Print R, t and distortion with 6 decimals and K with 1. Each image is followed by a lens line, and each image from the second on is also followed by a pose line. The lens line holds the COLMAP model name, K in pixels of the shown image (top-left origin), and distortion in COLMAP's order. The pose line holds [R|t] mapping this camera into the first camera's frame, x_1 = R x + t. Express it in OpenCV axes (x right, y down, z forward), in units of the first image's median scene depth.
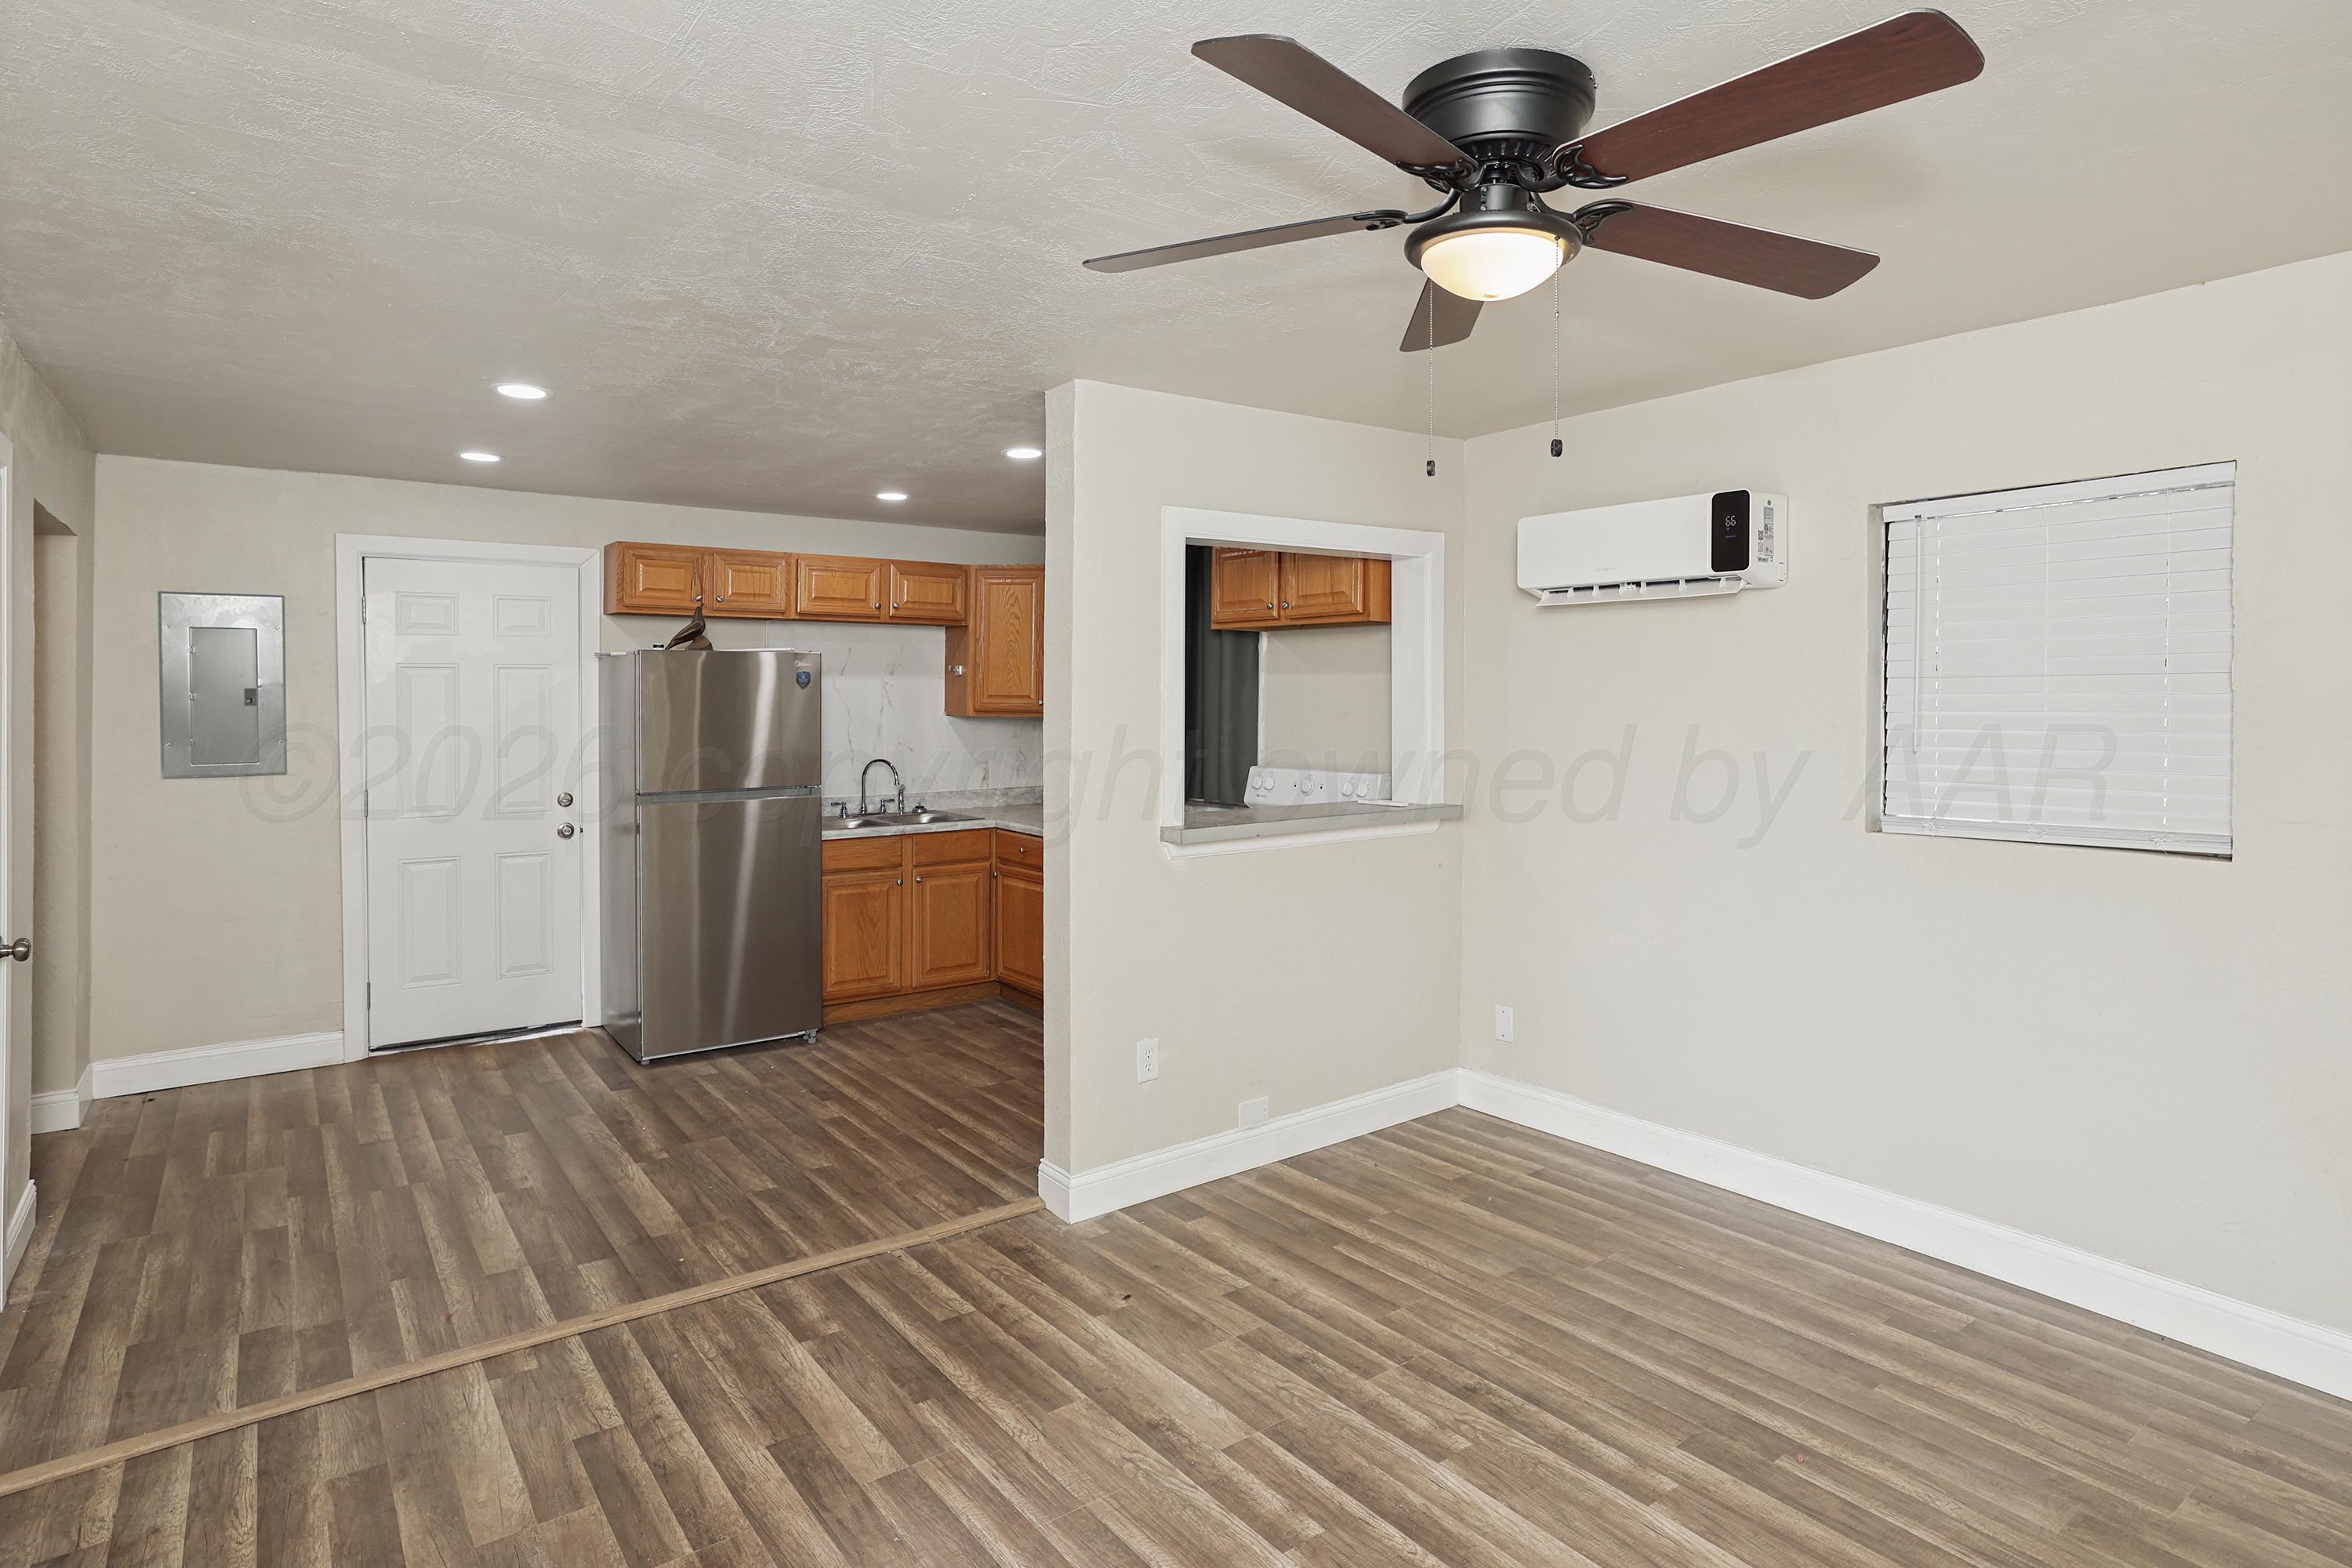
lens RADIAL K [[1285.8, 0, 1179.6], [0, 1285.8, 697.9], [0, 0, 1]] dist [0.003355, 0.001983]
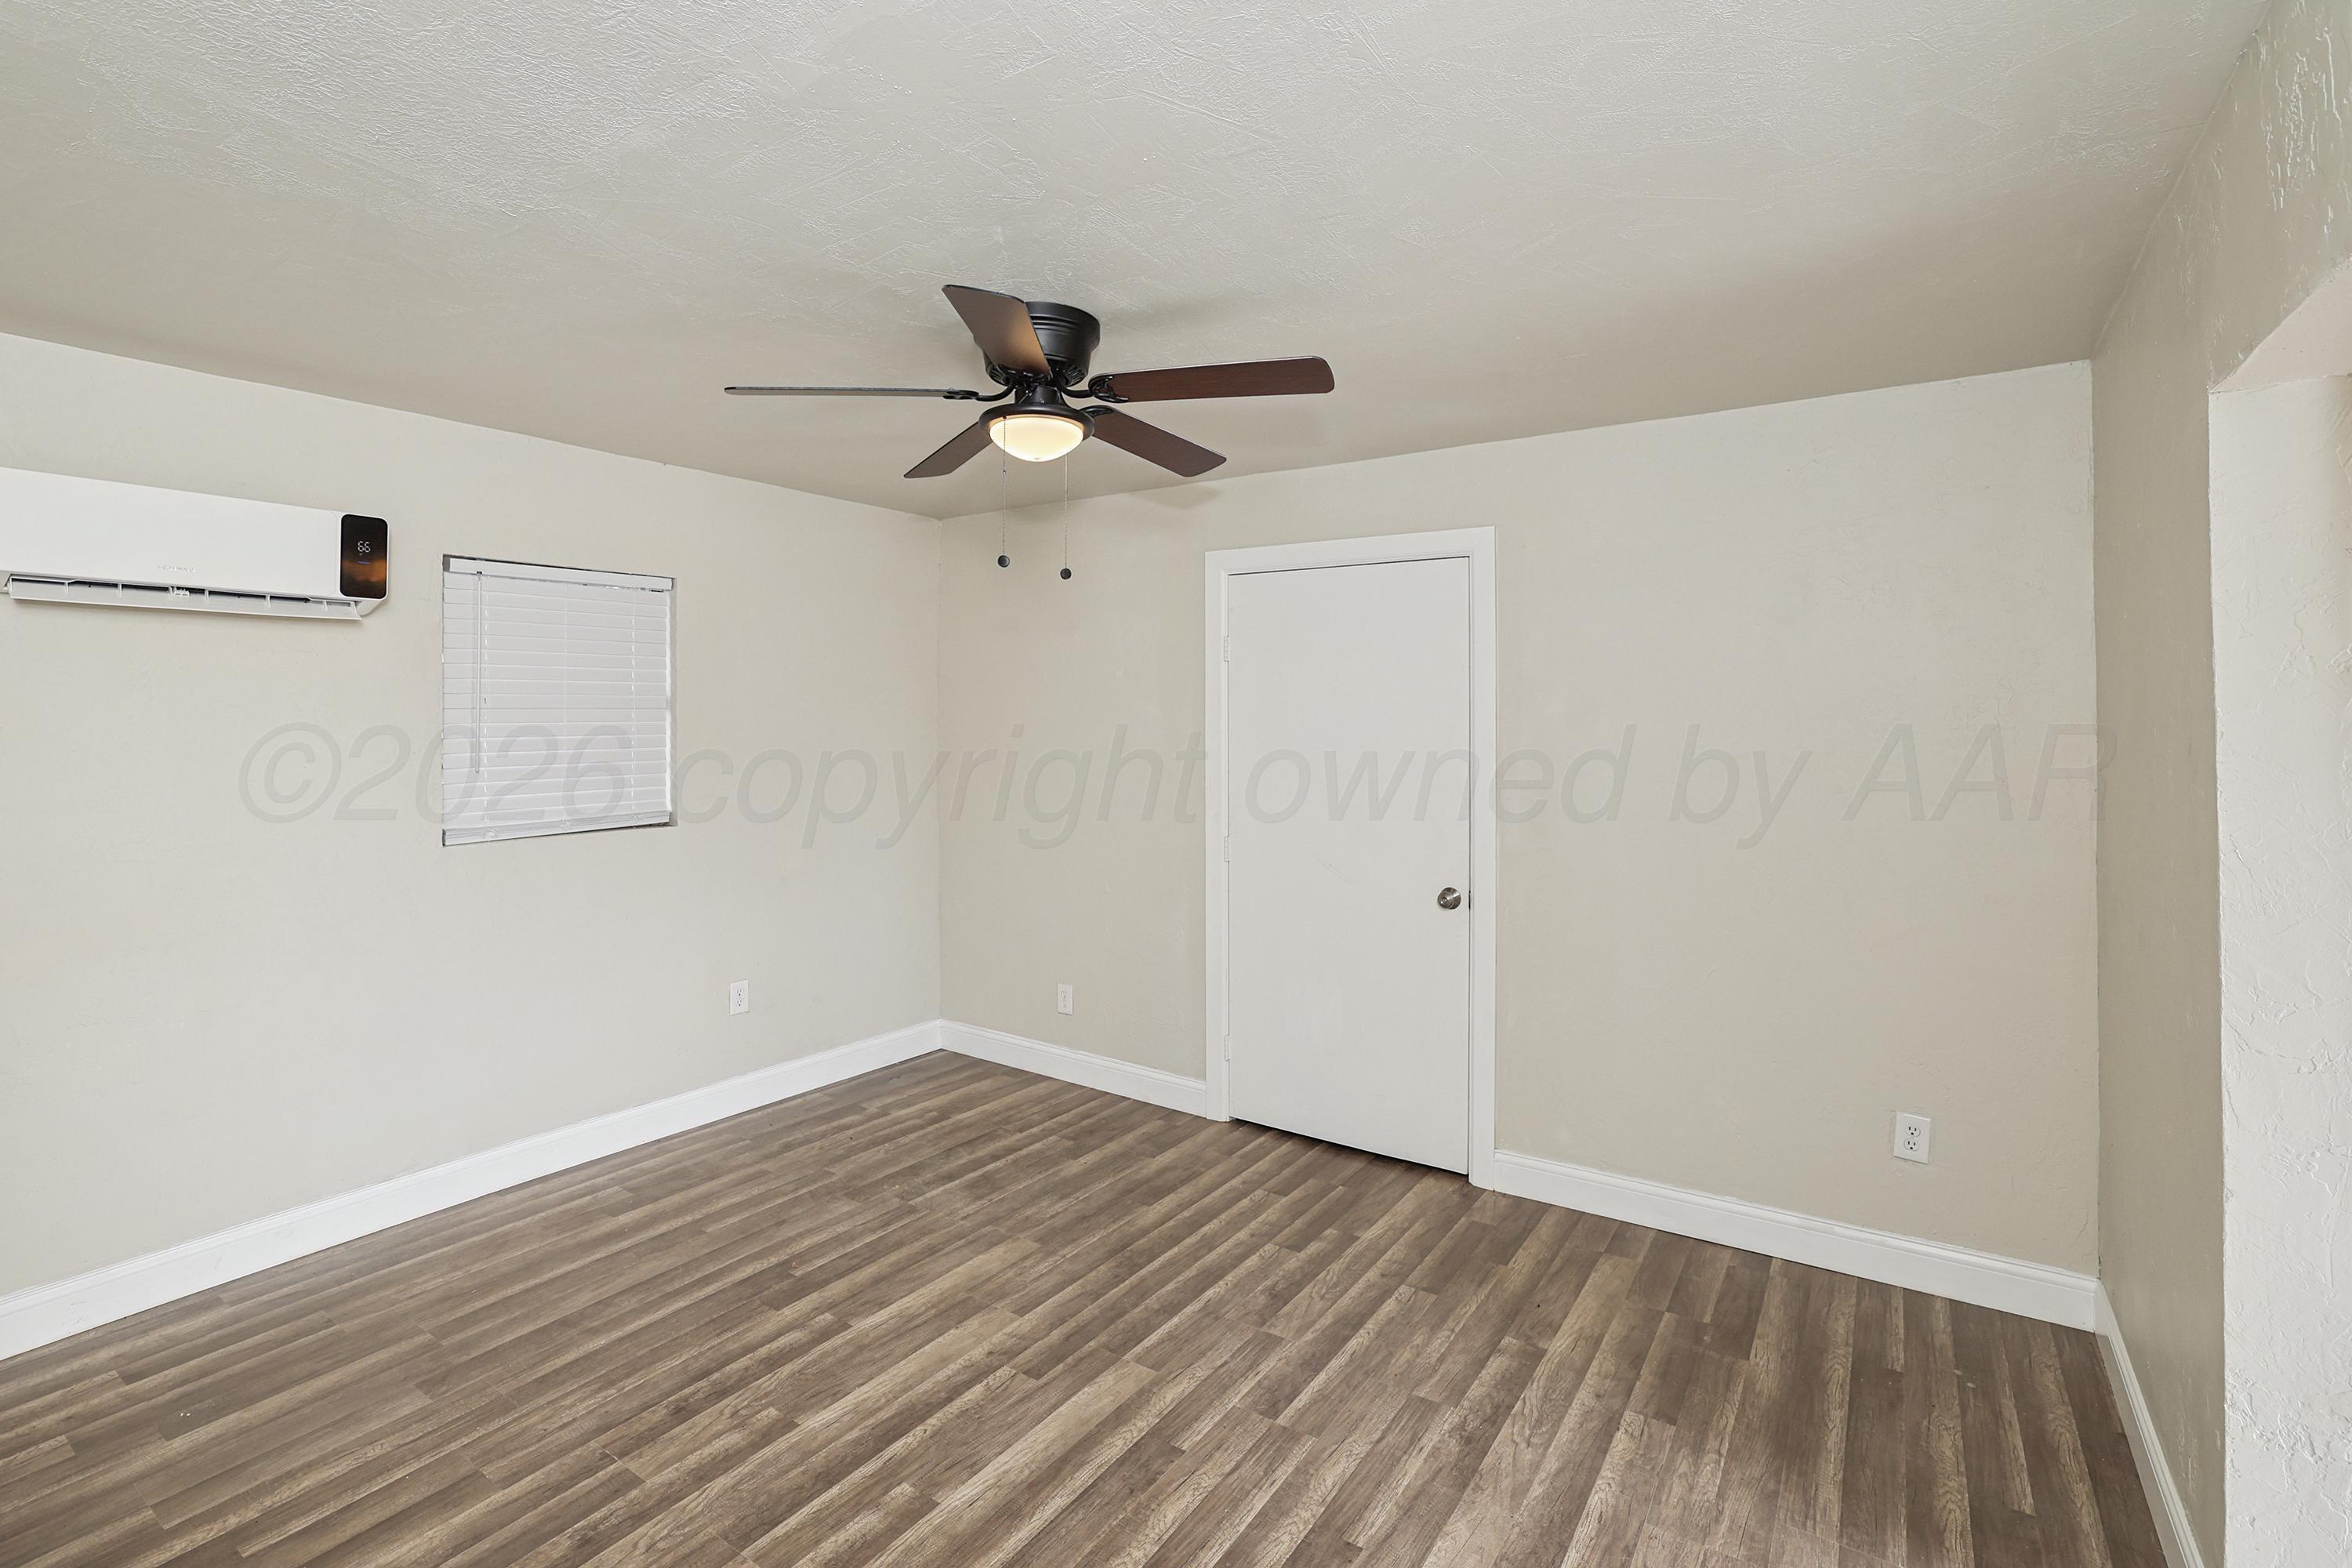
lens RADIAL K [[1050.3, 0, 1177.0], [0, 1050.3, 706.6], [0, 0, 1]] dist [-0.001356, 0.000166]
pose [[-0.311073, 0.008486, 0.950348, -0.679593], [0.000592, 0.999962, -0.008736, -0.011659], [-0.950386, -0.002154, -0.311067, 0.872203]]
